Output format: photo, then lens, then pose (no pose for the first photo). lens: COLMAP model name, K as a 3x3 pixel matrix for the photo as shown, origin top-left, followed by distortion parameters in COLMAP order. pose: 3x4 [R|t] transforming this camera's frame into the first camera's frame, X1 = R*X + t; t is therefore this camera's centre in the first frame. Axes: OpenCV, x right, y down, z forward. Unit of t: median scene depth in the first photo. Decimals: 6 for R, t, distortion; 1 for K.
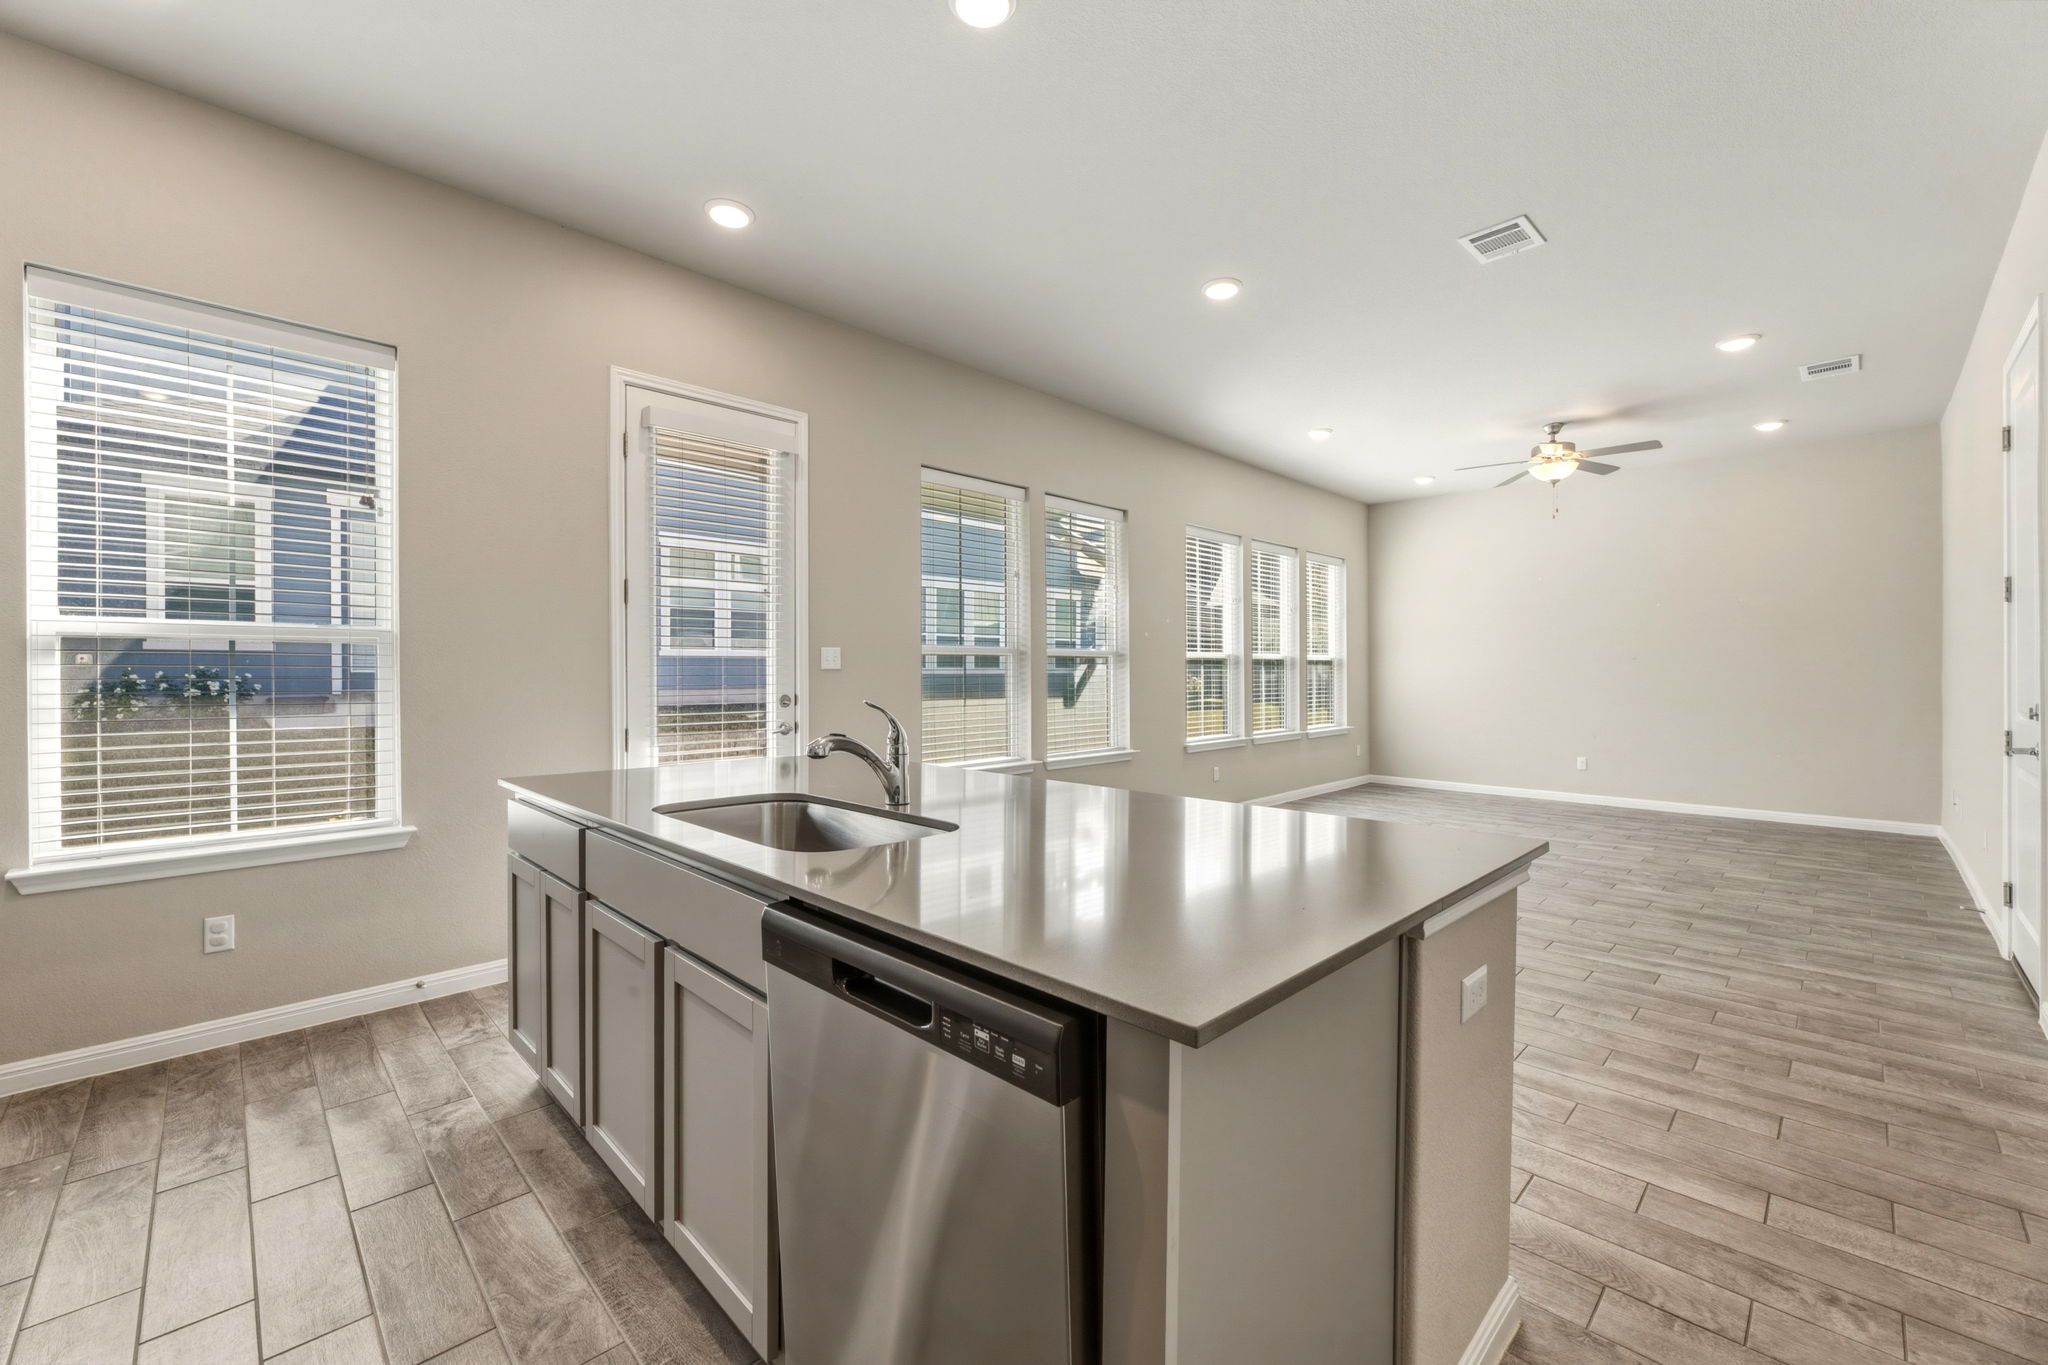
lens RADIAL K [[835.0, 0, 1054.8], [0, 835.0, 658.8], [0, 0, 1]] dist [0.002273, -0.001551]
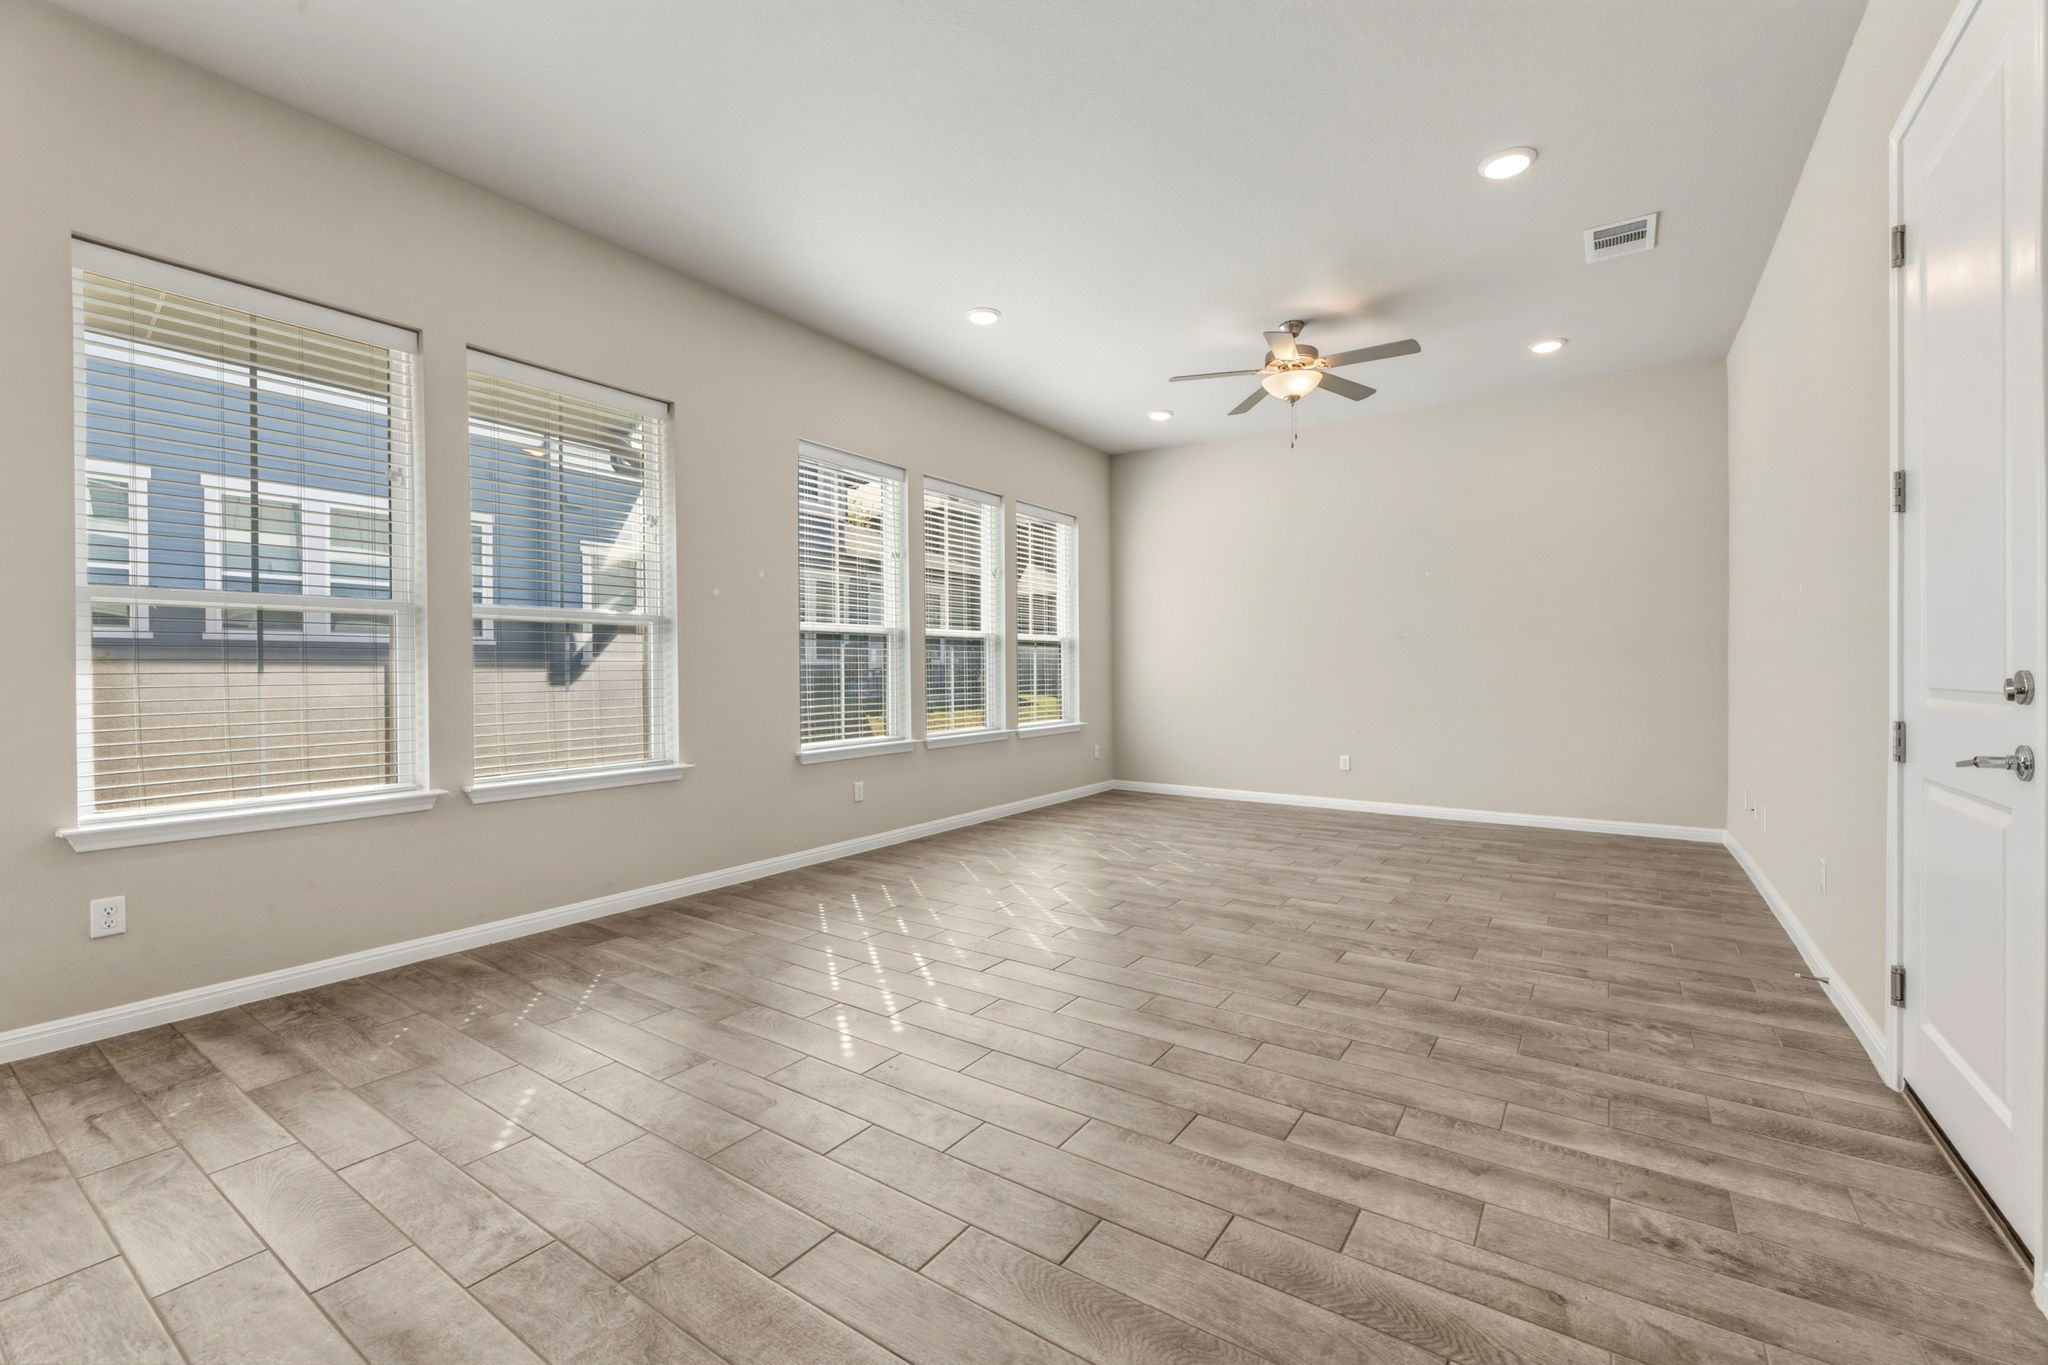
lens RADIAL K [[835.0, 0, 1024.3], [0, 835.0, 662.0], [0, 0, 1]] dist [0.002273, -0.001551]
pose [[0.988327, -0.005267, 0.152258, 0.319514], [0.003897, 0.999949, 0.009299, 0.026700], [-0.152299, -0.008597, 0.988297, 0.380362]]
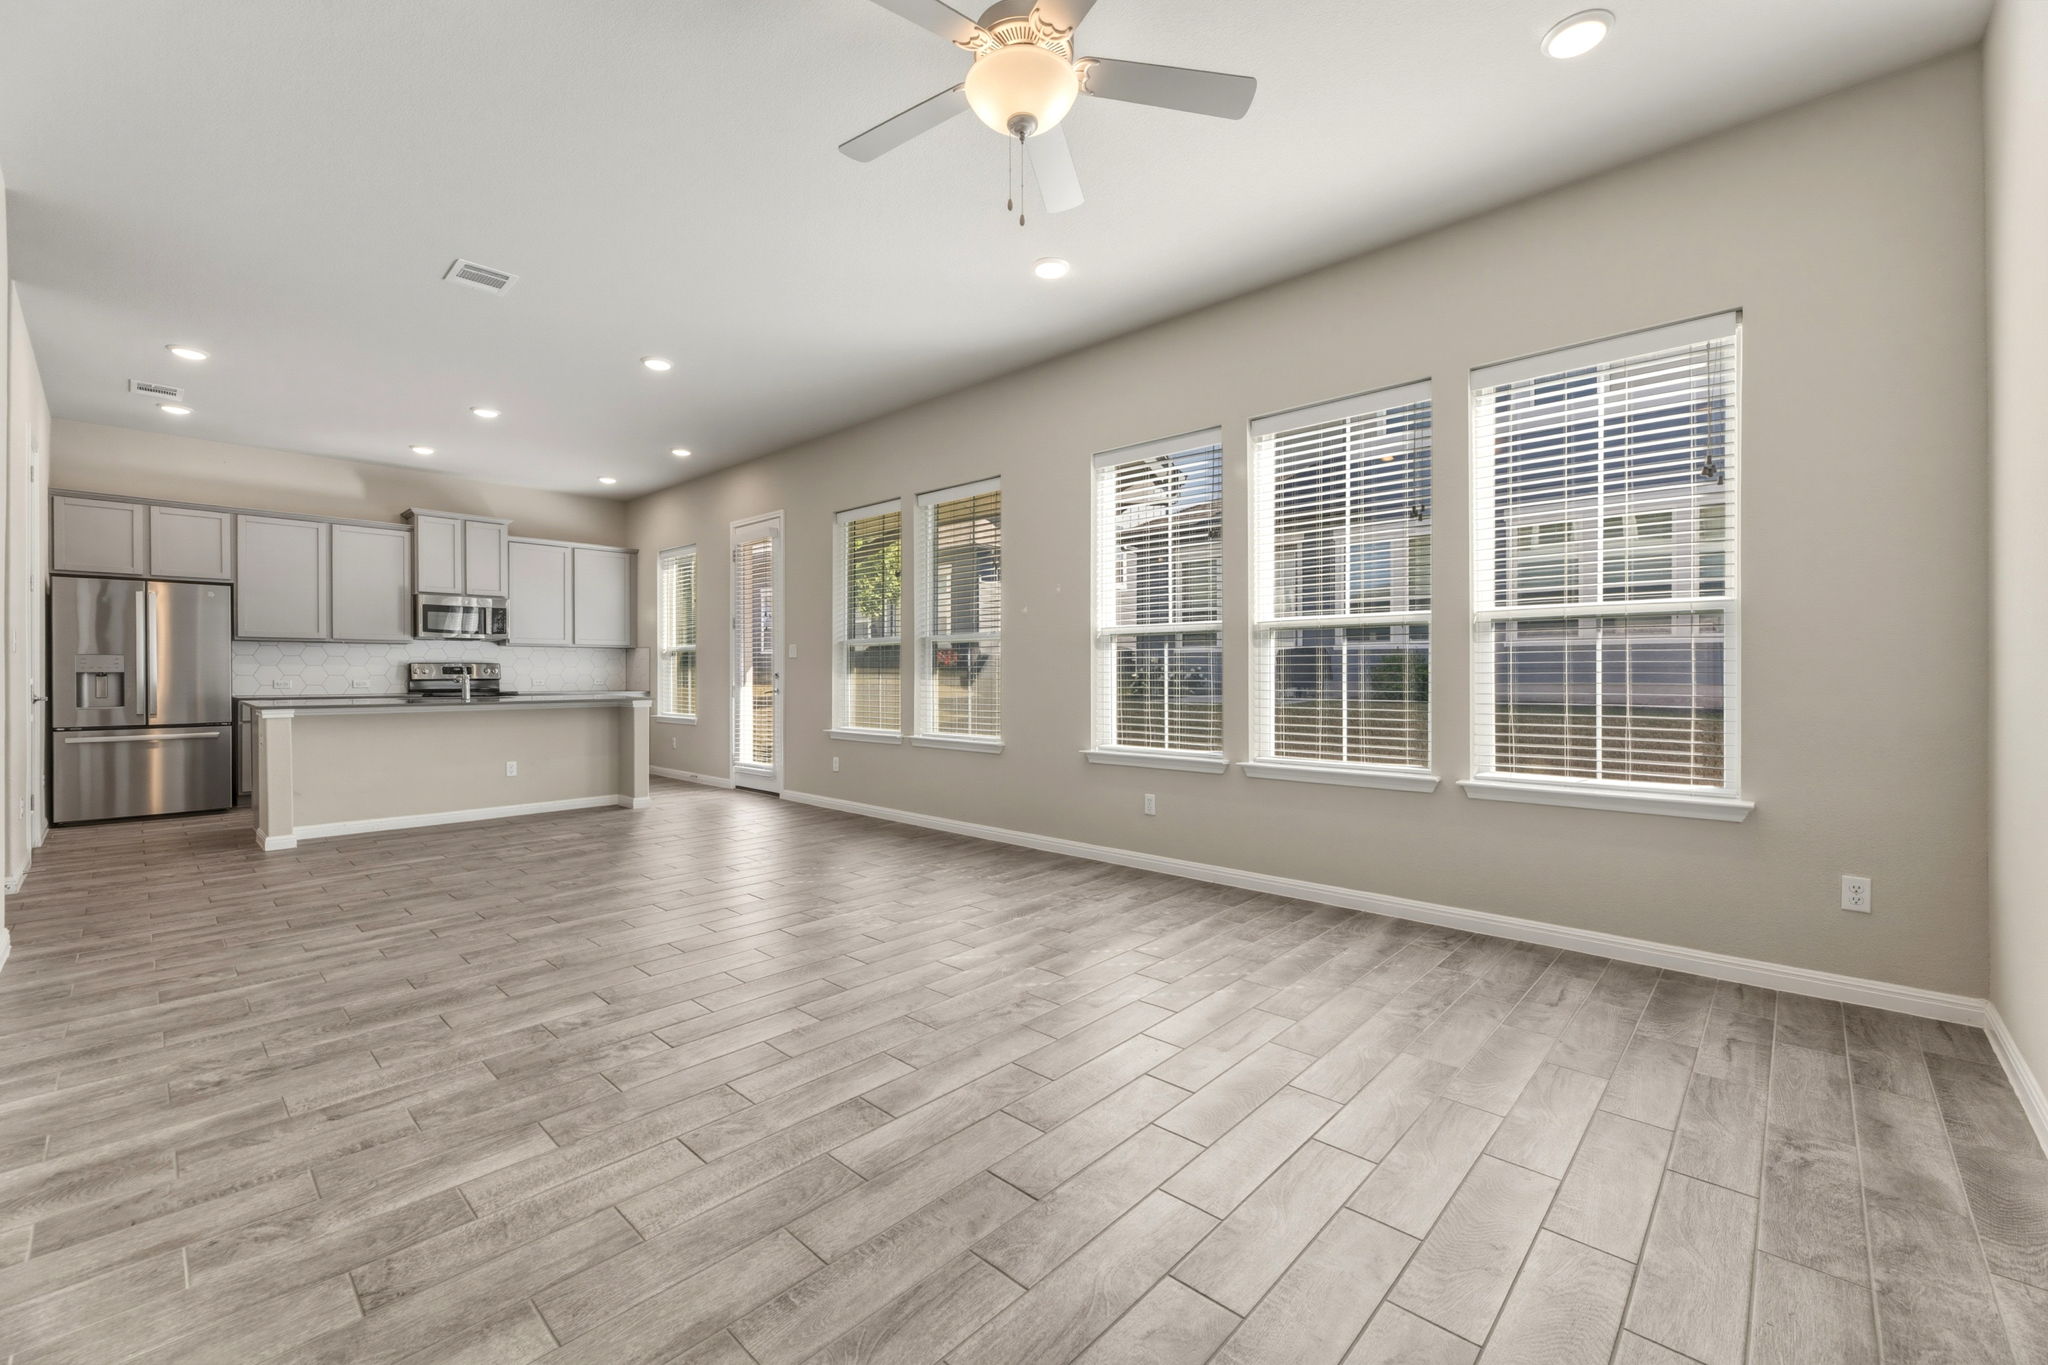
lens RADIAL K [[835.0, 0, 1019.6], [0, 835.0, 665.0], [0, 0, 1]] dist [0.002273, -0.001551]
pose [[0.010479, -0.004223, -0.999936, 1.295463], [0.017663, 0.999836, -0.004037, 0.038016], [0.999789, -0.017619, 0.010552, 1.317105]]
